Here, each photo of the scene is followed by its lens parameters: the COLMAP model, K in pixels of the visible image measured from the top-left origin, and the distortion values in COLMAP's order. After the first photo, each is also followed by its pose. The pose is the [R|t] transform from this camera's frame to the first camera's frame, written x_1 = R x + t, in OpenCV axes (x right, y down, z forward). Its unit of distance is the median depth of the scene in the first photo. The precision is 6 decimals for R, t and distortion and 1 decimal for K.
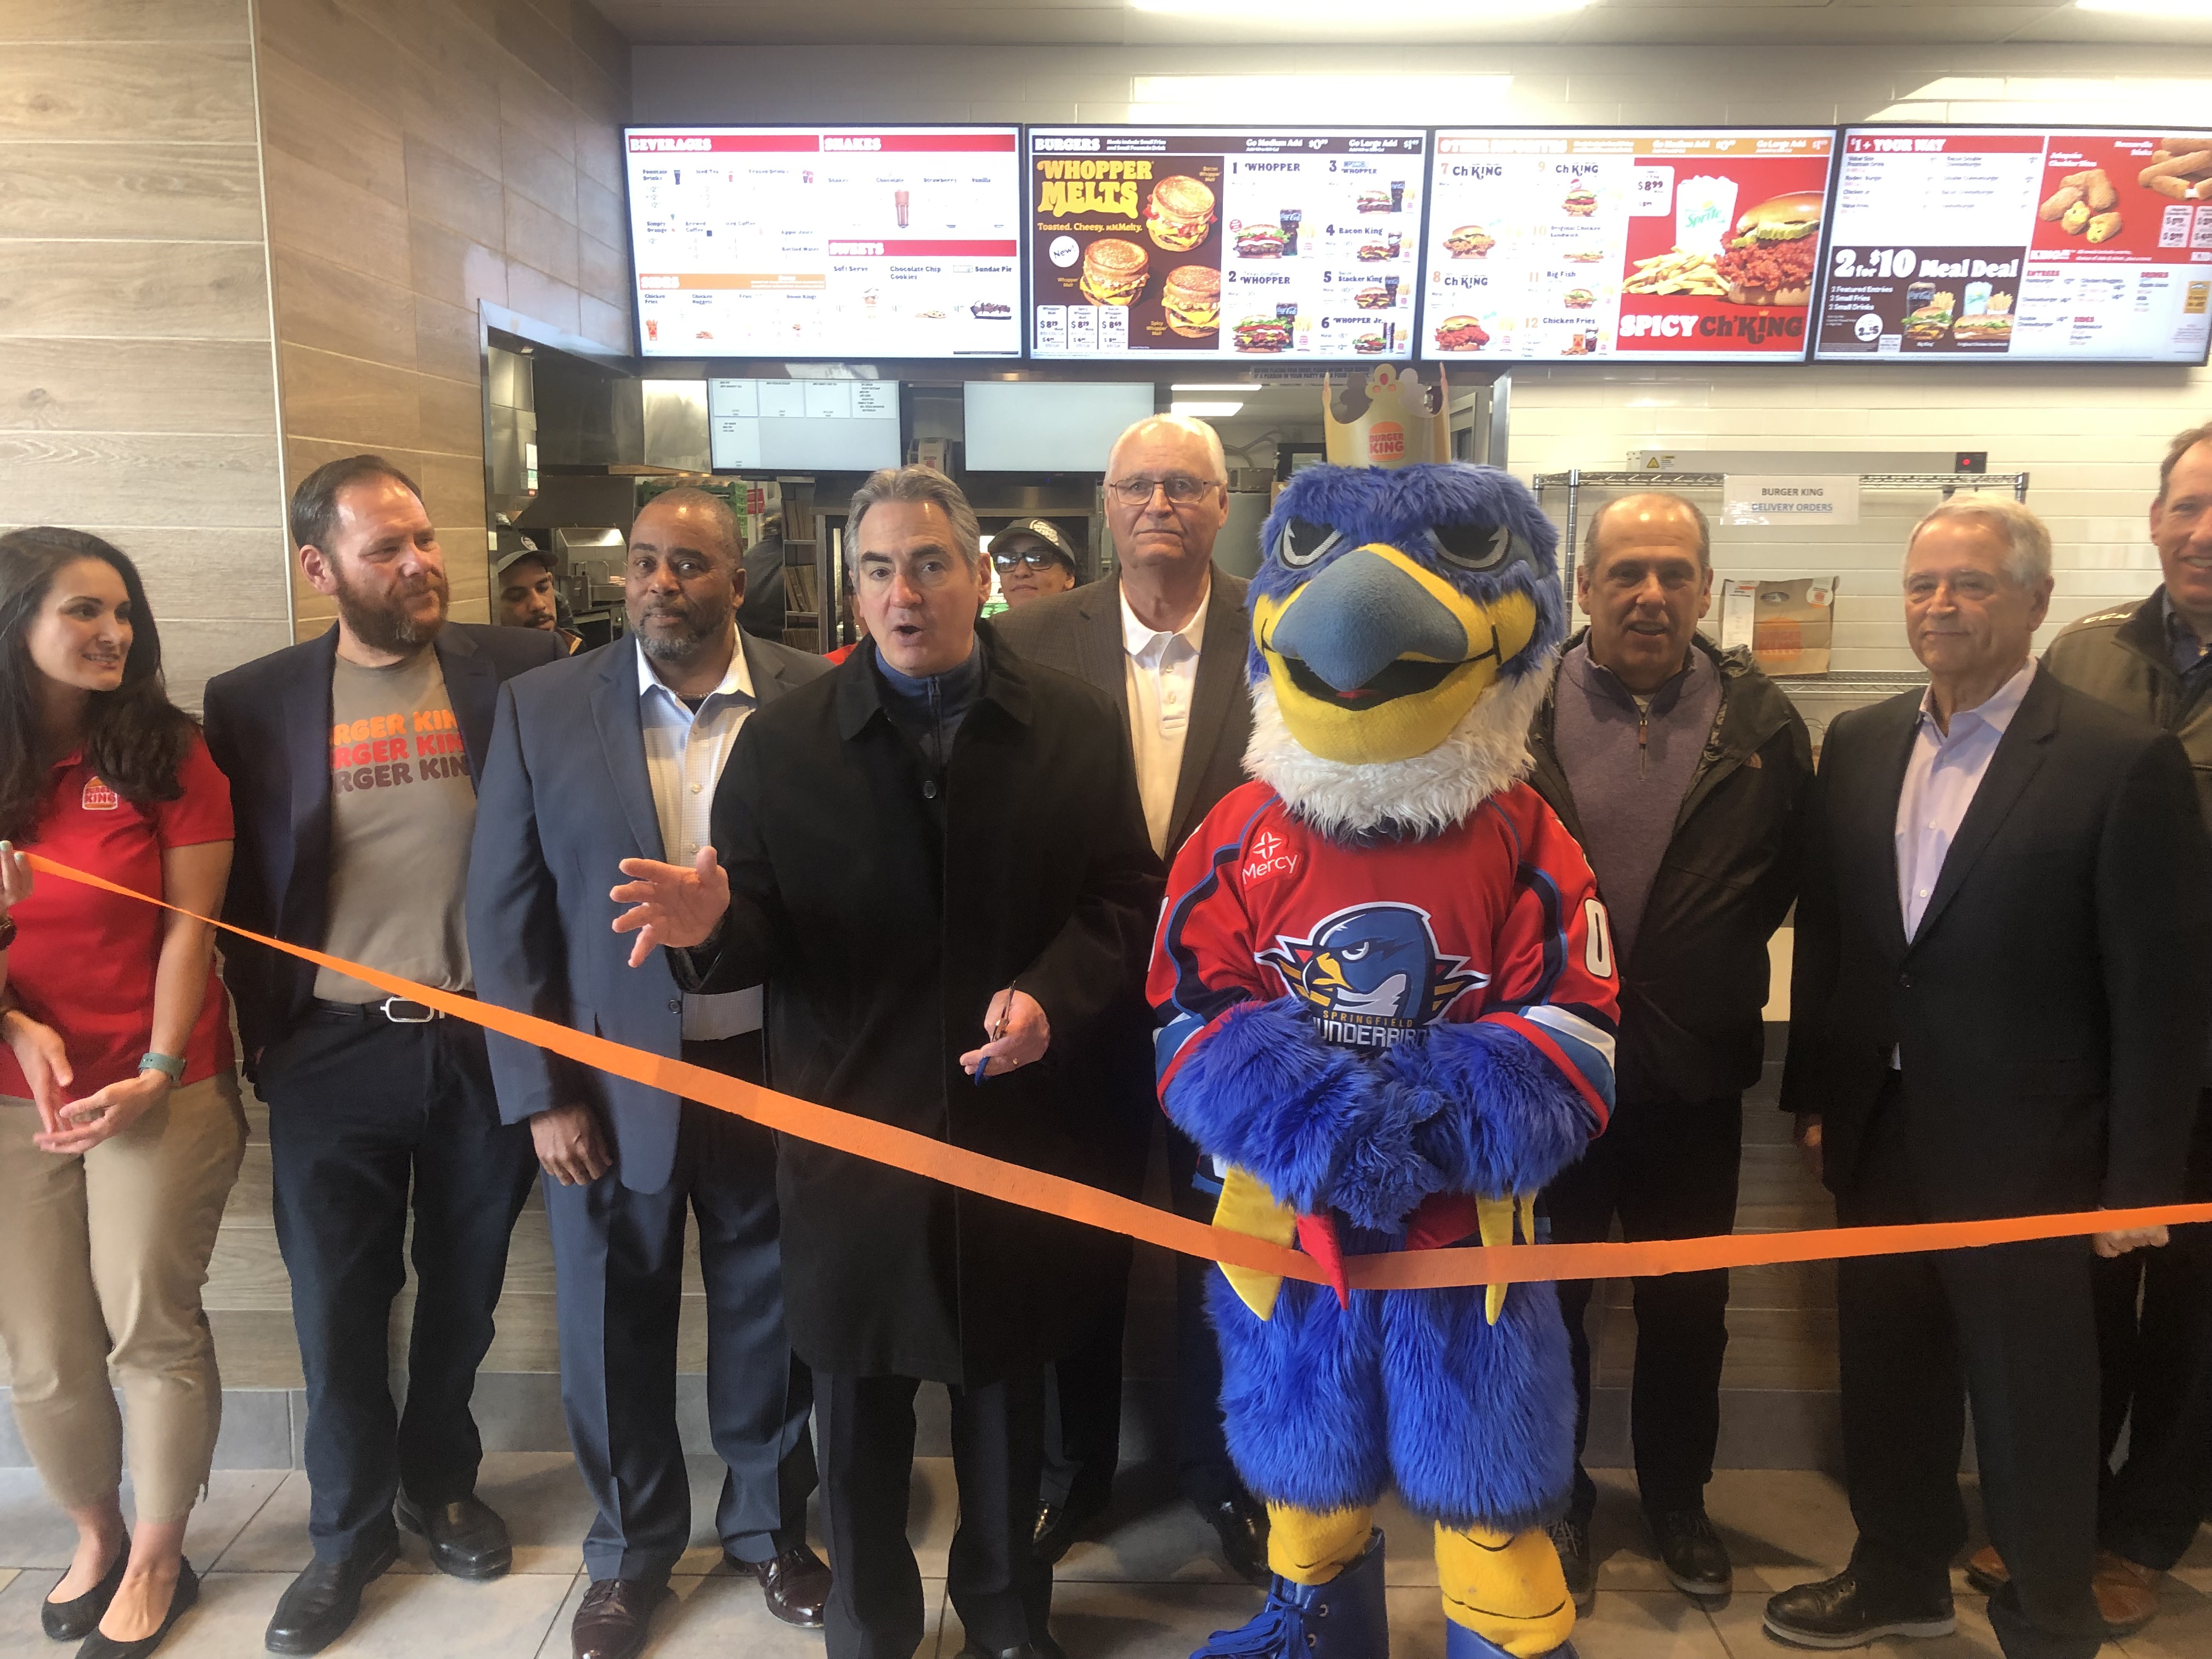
lens RADIAL K [[1842.6, 0, 1116.3], [0, 1842.6, 831.0], [0, 0, 1]] dist [0.030873, -0.000549]
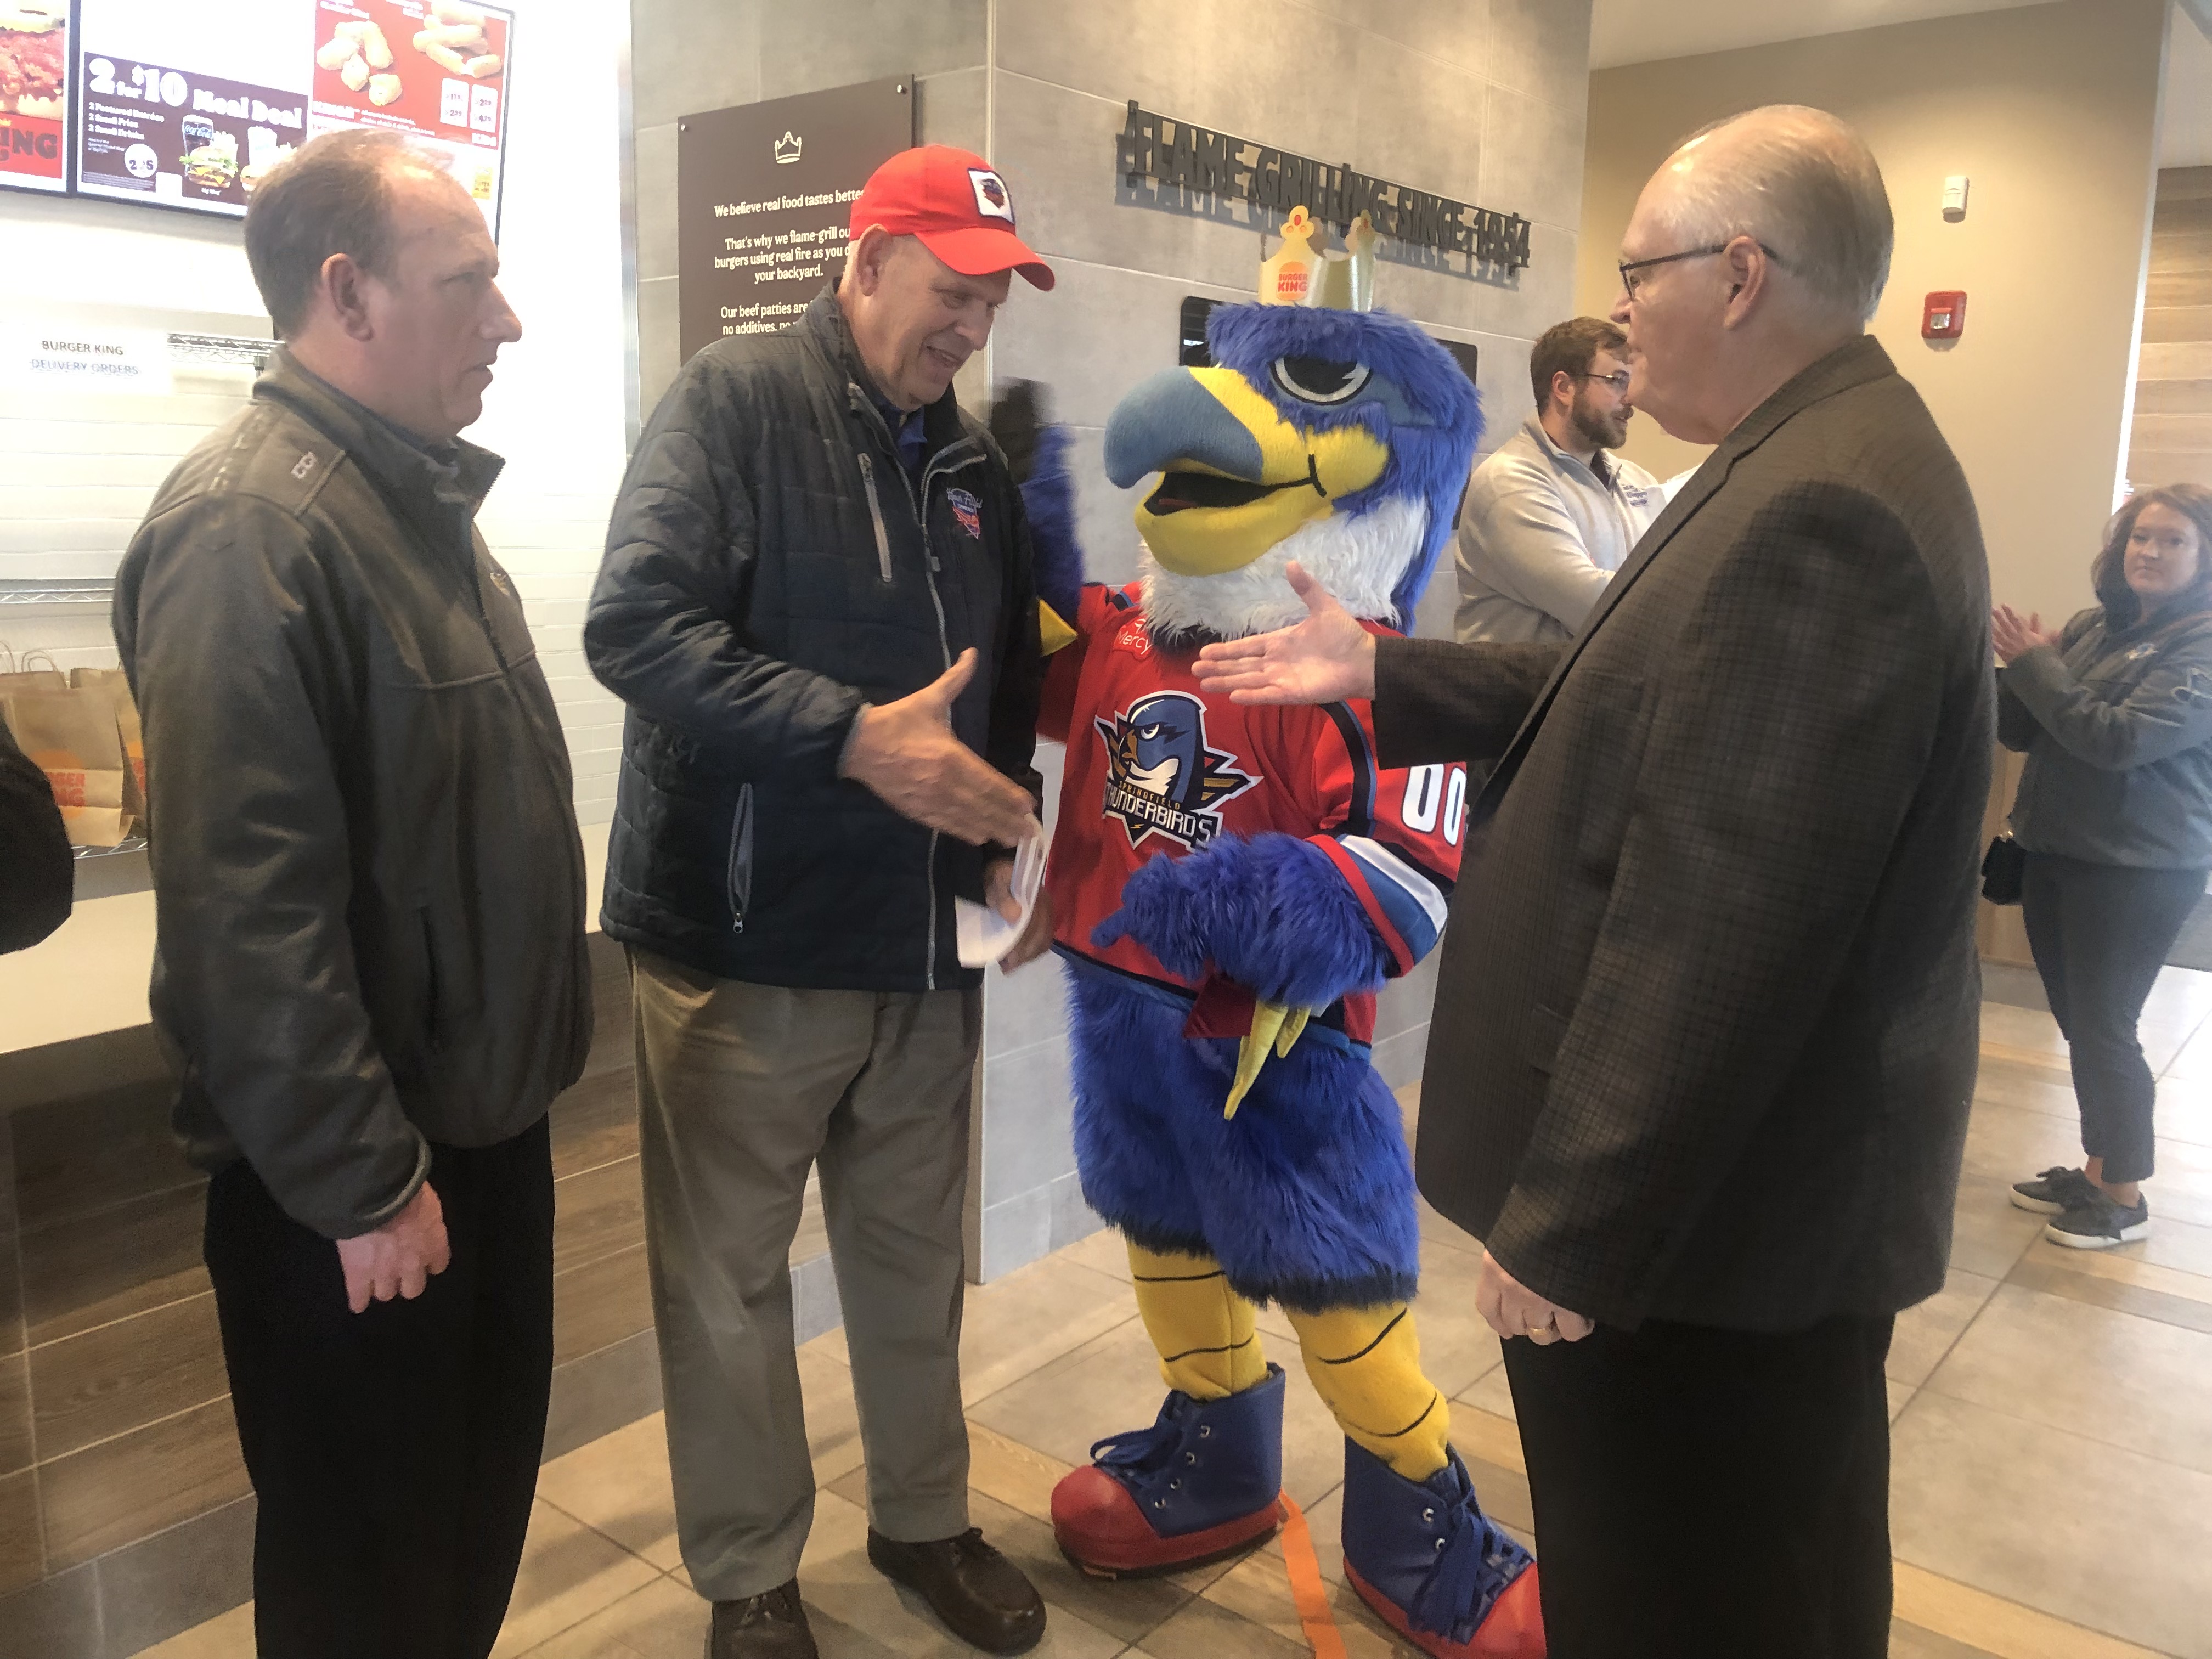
lens RADIAL K [[1829.0, 0, 1100.4], [0, 1829.0, 813.8], [0, 0, 1]] dist [0.002767, -0.006987]
pose [[0.615625, -0.127392, 0.777674, -0.003334], [0.110953, 0.991029, 0.074509, 0.004328], [-0.780189, 0.040416, 0.624236, 0.169190]]
